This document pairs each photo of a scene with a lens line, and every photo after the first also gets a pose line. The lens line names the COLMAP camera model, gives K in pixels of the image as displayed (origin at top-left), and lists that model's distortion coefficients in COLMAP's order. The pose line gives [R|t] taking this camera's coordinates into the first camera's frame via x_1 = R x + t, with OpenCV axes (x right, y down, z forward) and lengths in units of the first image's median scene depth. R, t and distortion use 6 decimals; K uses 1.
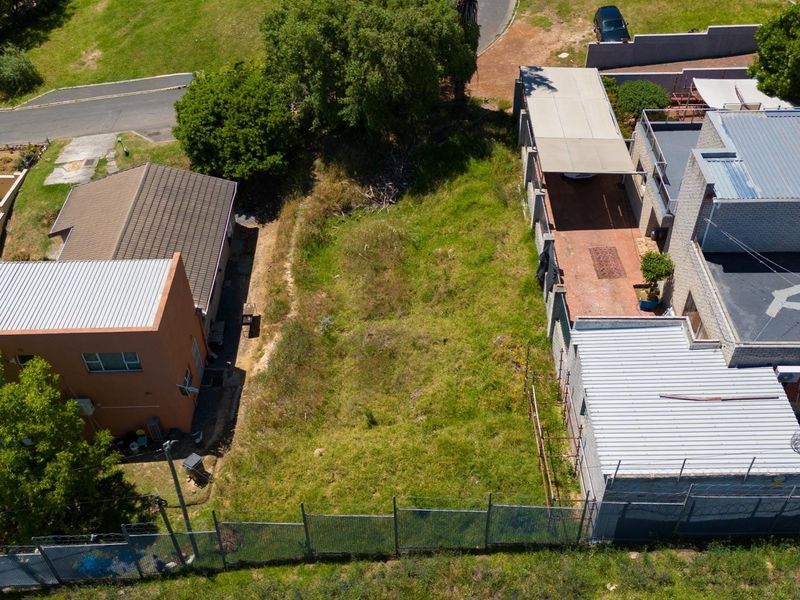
lens RADIAL K [[802.0, 0, 400.0], [0, 802.0, 300.0], [0, 0, 1]] dist [0.107180, -0.197857]
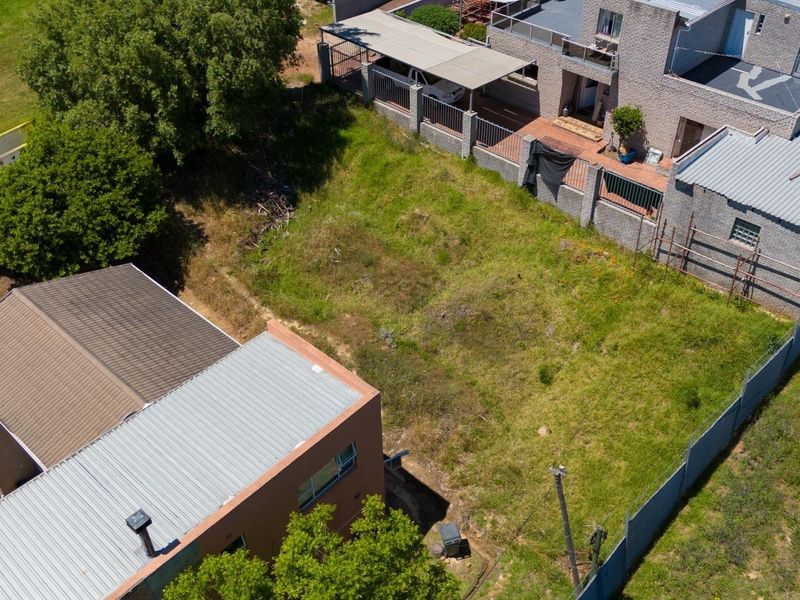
lens RADIAL K [[802.0, 0, 400.0], [0, 802.0, 300.0], [0, 0, 1]] dist [0.107180, -0.197857]
pose [[0.690355, -0.457829, 0.560181, -0.463609], [0.490689, 0.865288, 0.102475, -0.070707], [-0.531634, 0.204131, 0.822007, 0.259527]]
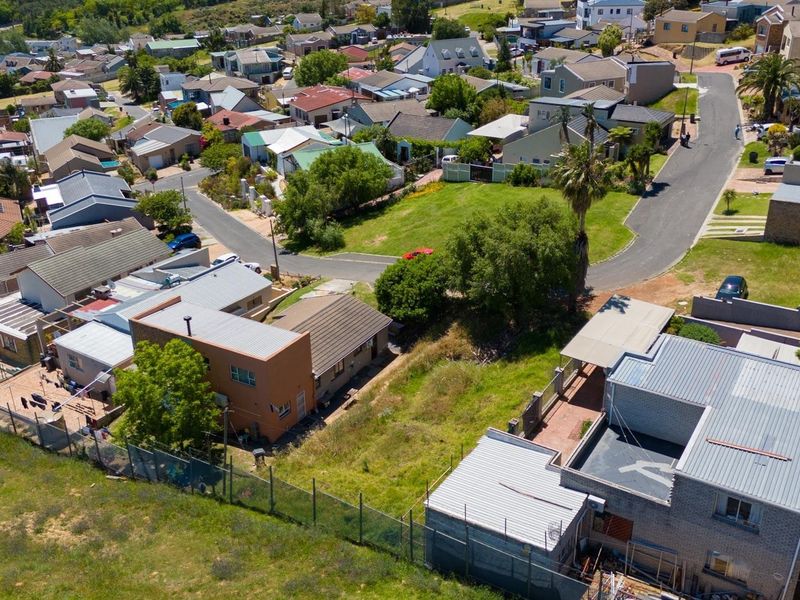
lens RADIAL K [[802.0, 0, 400.0], [0, 802.0, 300.0], [0, 0, 1]] dist [0.107180, -0.197857]
pose [[0.844336, 0.225010, -0.486279, 0.511160], [-0.359520, 0.910838, -0.202780, 0.113407], [0.397294, 0.346041, 0.849949, -0.251150]]
